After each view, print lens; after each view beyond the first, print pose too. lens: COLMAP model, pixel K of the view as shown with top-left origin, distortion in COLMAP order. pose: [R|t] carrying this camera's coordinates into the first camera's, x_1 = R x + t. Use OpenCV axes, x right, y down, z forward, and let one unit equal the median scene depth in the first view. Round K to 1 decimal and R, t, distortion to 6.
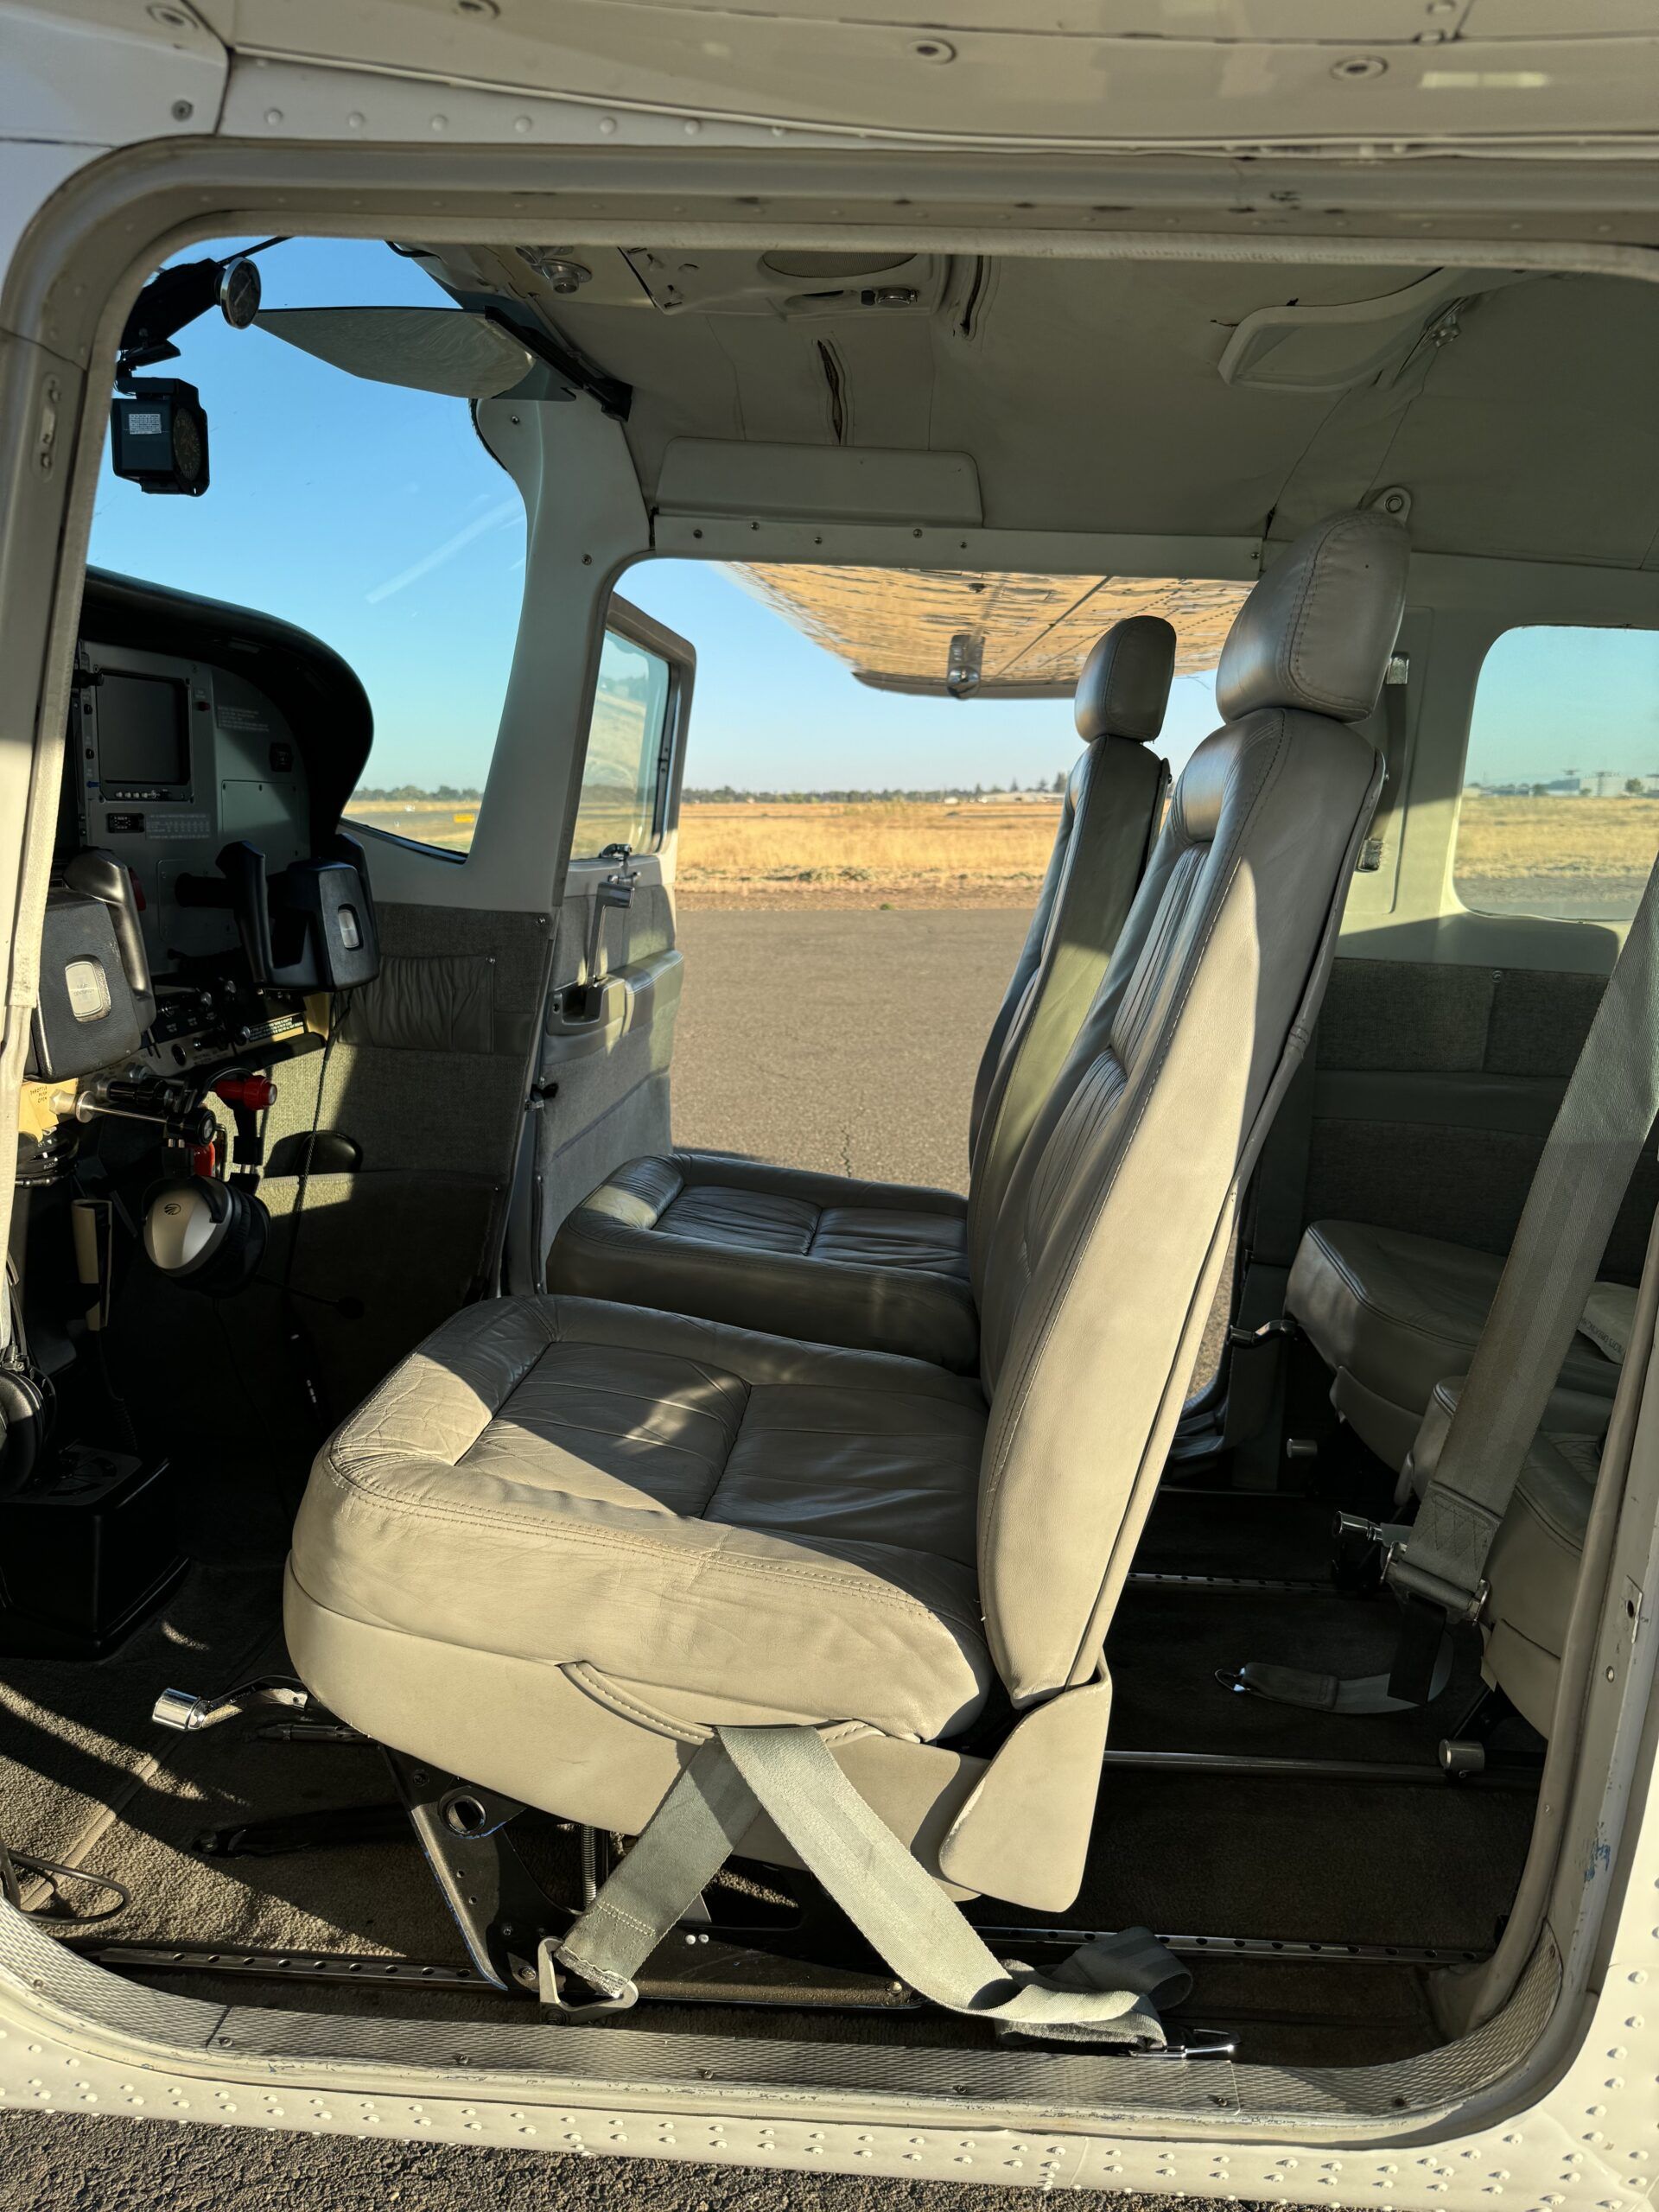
lens RADIAL K [[1555.3, 0, 835.2], [0, 1555.3, 1114.4], [0, 0, 1]] dist [0.126993, -0.255239]
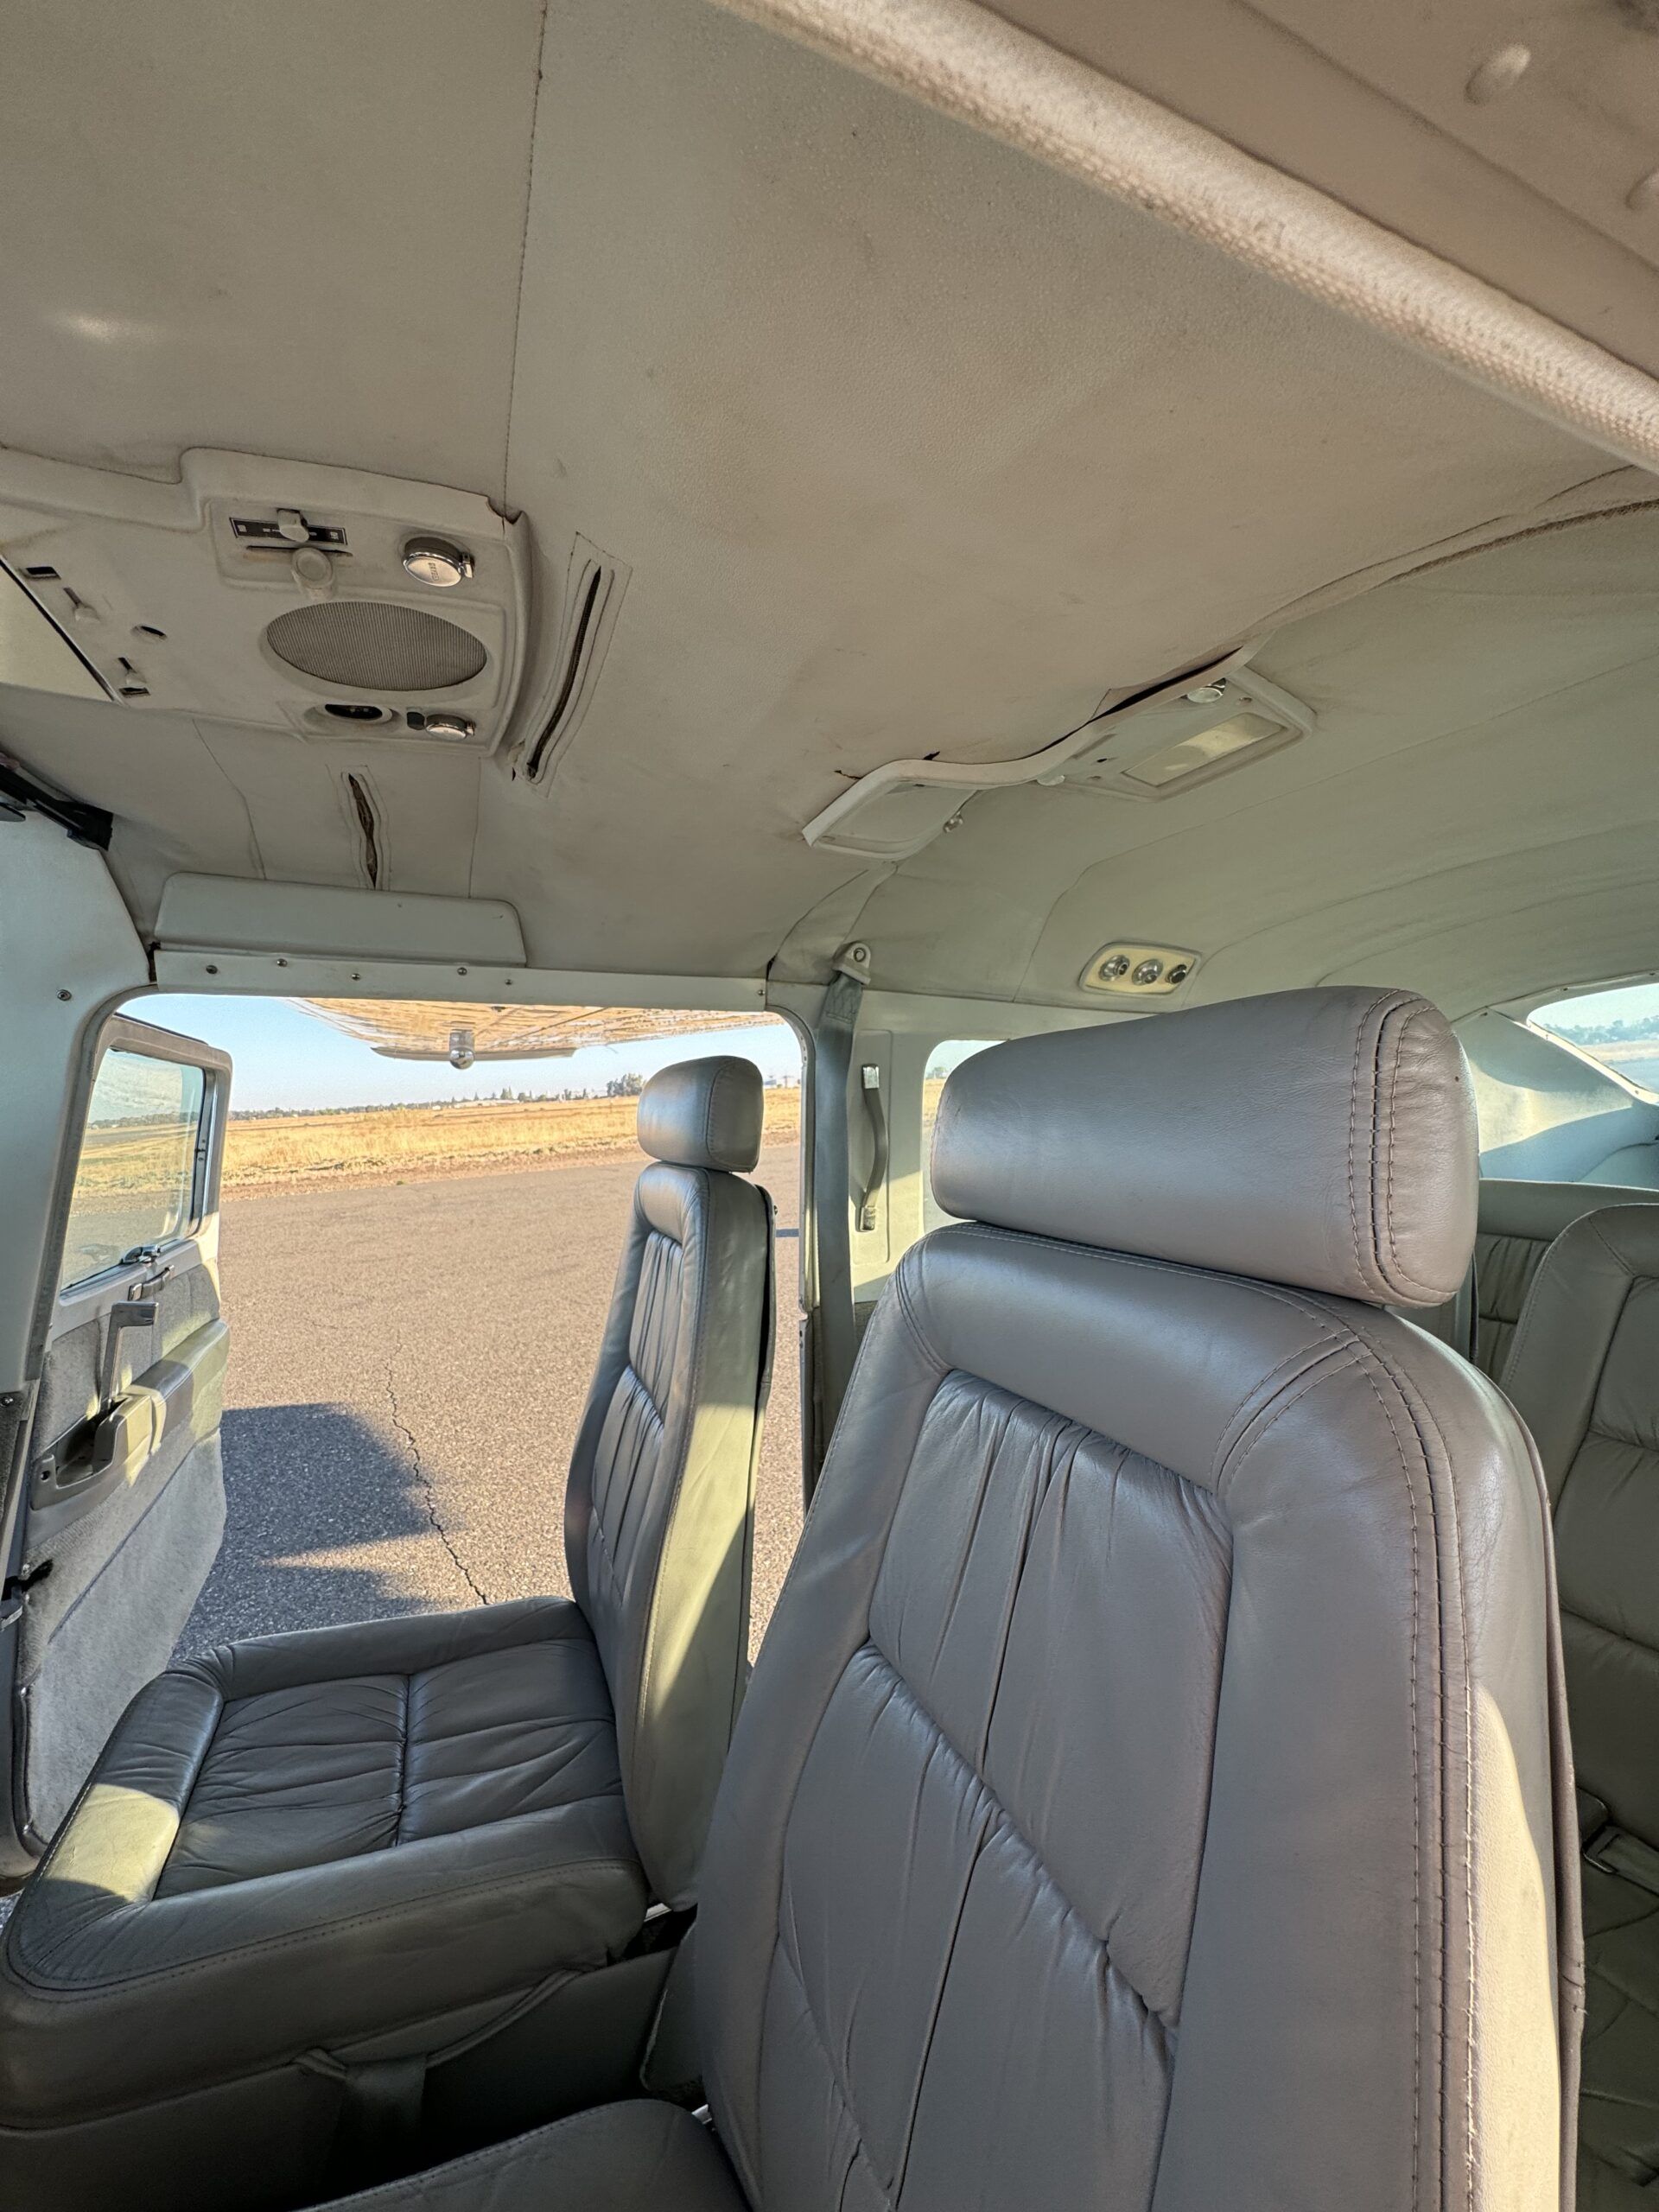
lens RADIAL K [[882.4, 0, 825.2], [0, 882.4, 1102.7], [0, 0, 1]] dist [0.000085, 0.000159]
pose [[0.881544, -0.059726, 0.468308, -0.009787], [0.148196, 0.976833, -0.154384, -0.099191], [-0.448238, 0.205498, 0.869973, 0.251487]]
